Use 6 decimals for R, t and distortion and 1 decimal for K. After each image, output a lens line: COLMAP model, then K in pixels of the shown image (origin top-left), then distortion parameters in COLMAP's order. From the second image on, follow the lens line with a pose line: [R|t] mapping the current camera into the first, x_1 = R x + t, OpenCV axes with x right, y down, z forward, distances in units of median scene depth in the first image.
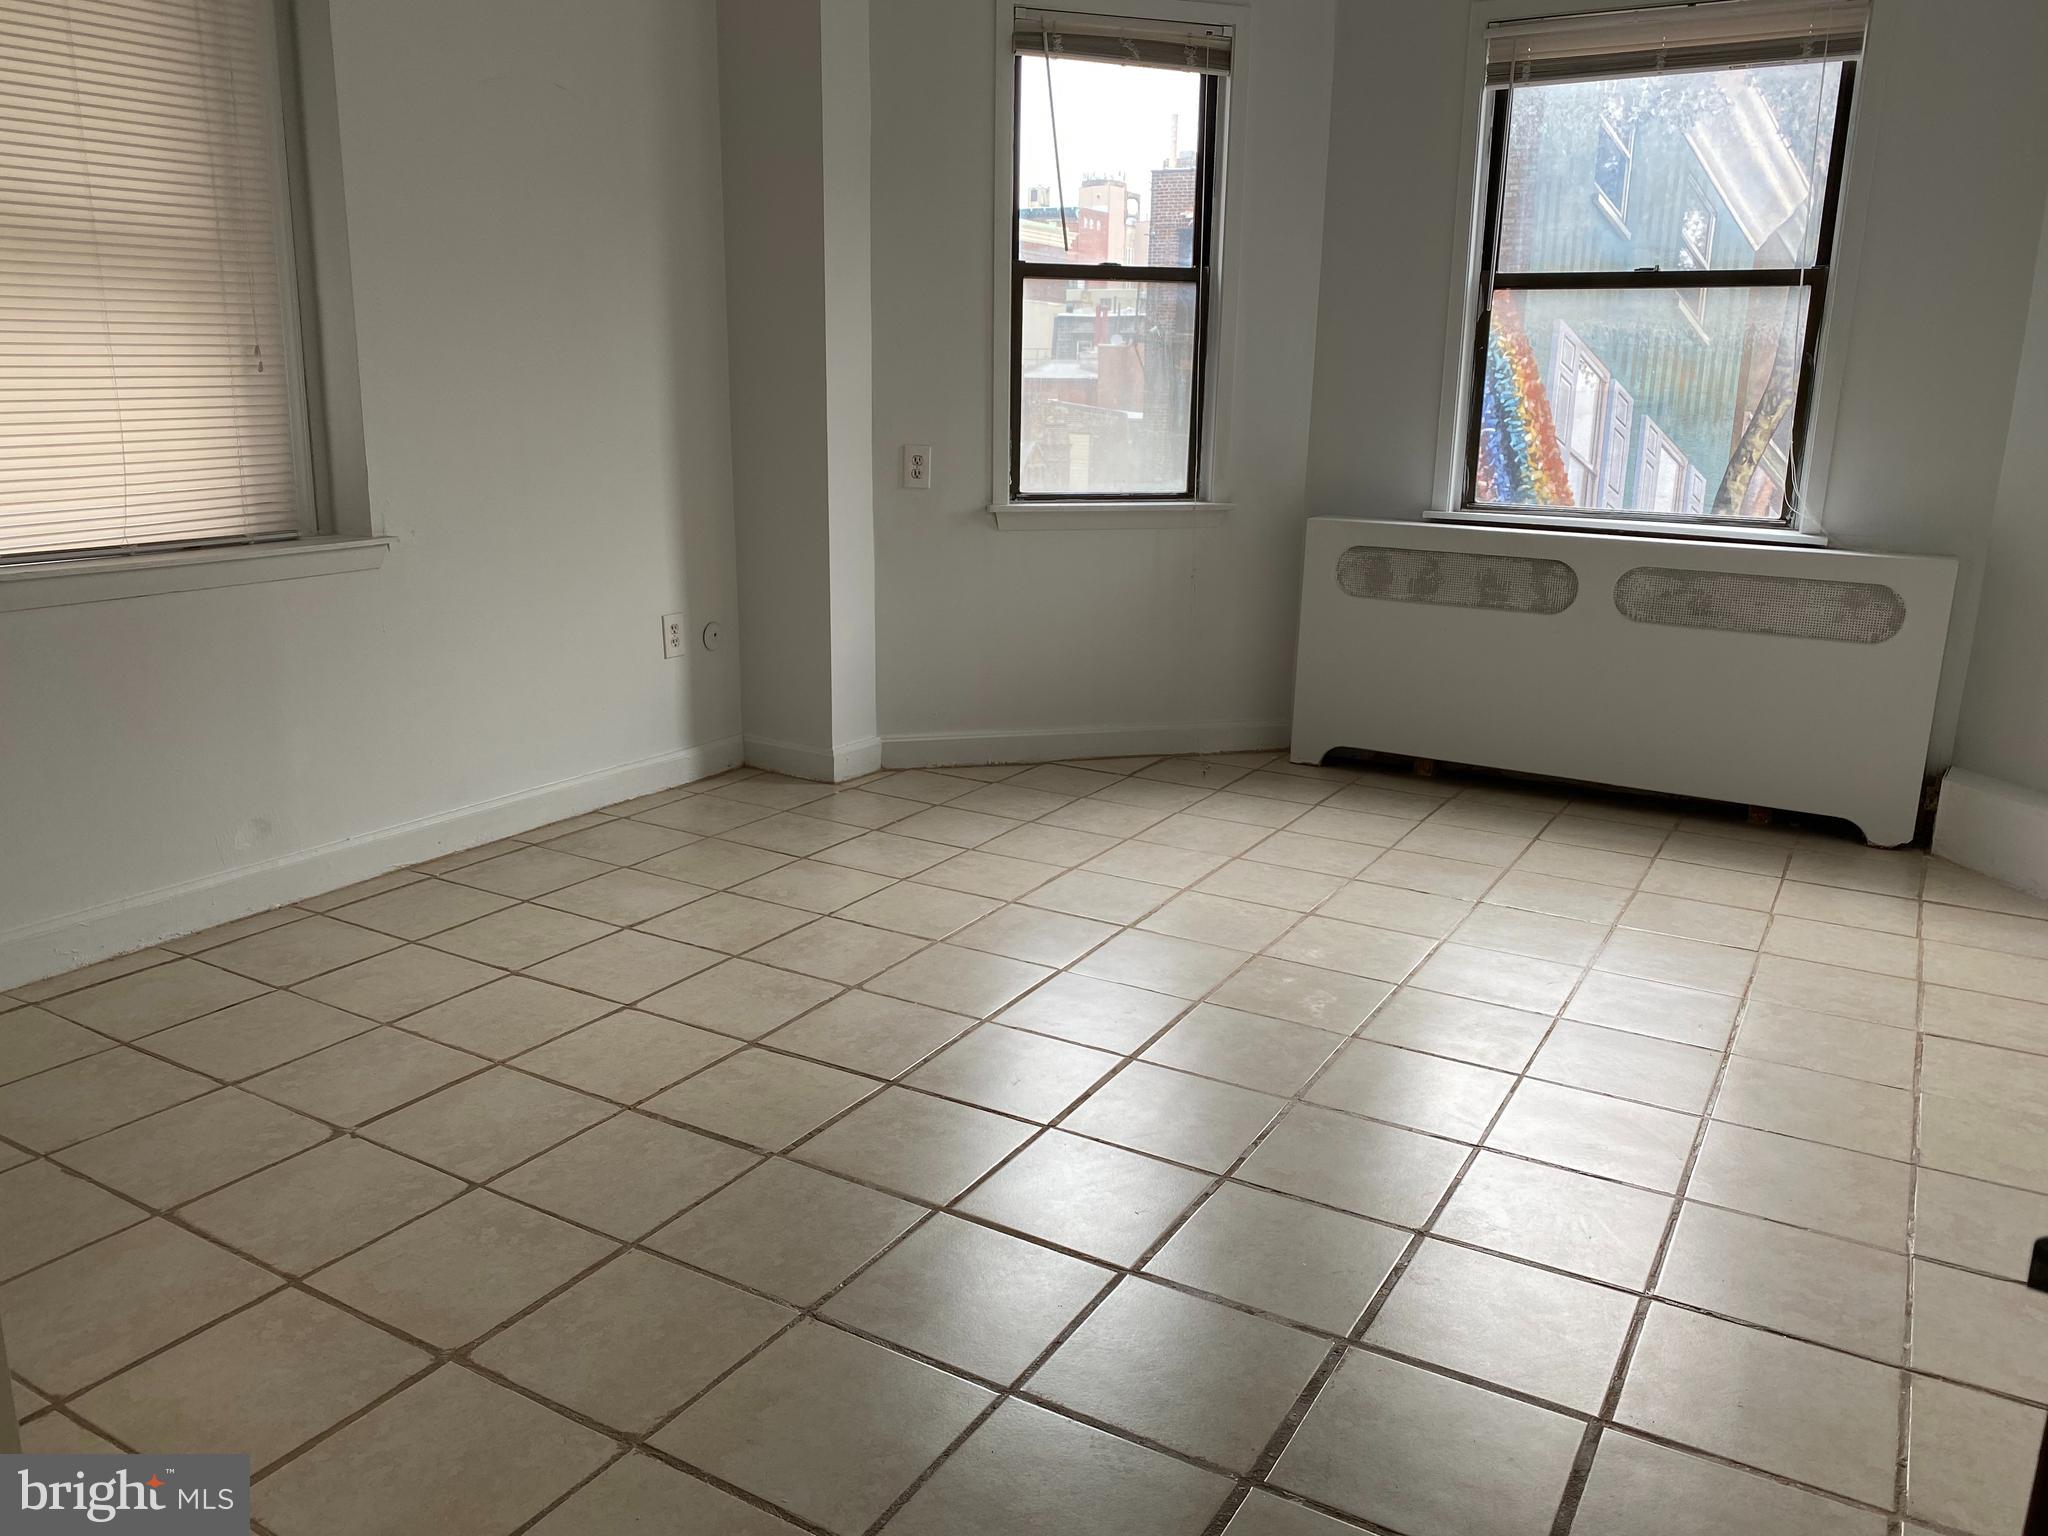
lens RADIAL K [[1559.3, 0, 1024.0], [0, 1559.3, 768.0], [0, 0, 1]] dist [0.051198, -0.072155]
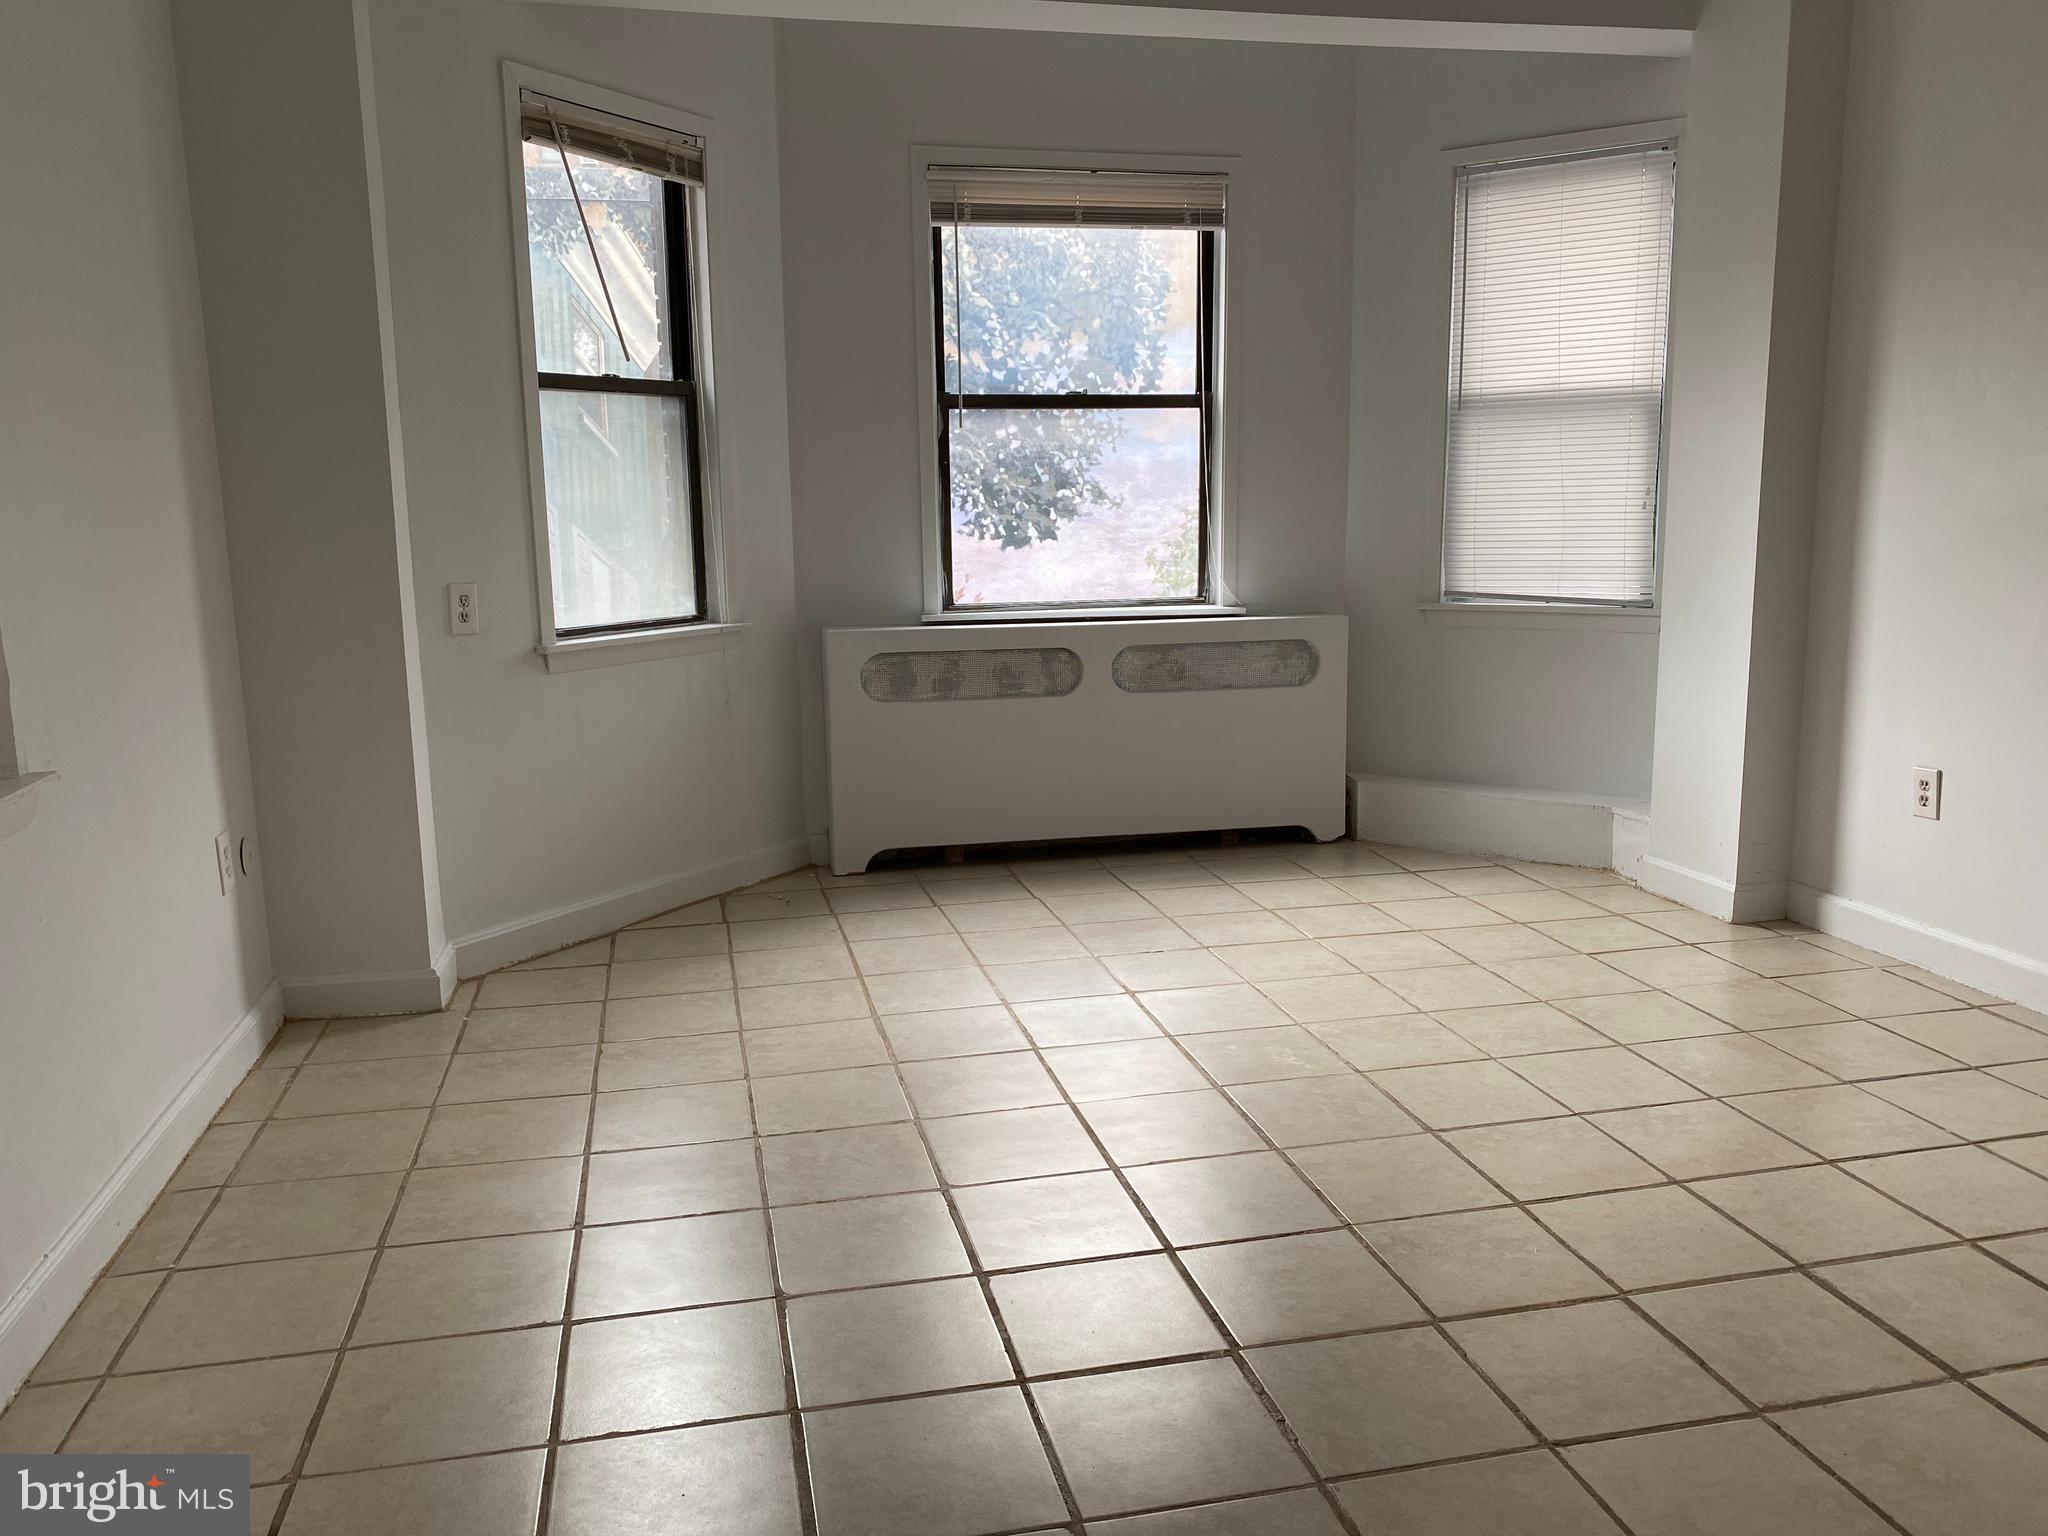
lens RADIAL K [[1556.0, 0, 1024.0], [0, 1556.0, 768.0], [0, 0, 1]] dist [0.121634, -0.279535]
pose [[0.723482, -0.148809, 0.674114, -0.435371], [0.194380, 0.980894, 0.007915, -0.060595], [-0.662412, 0.125308, 0.738585, 0.200801]]
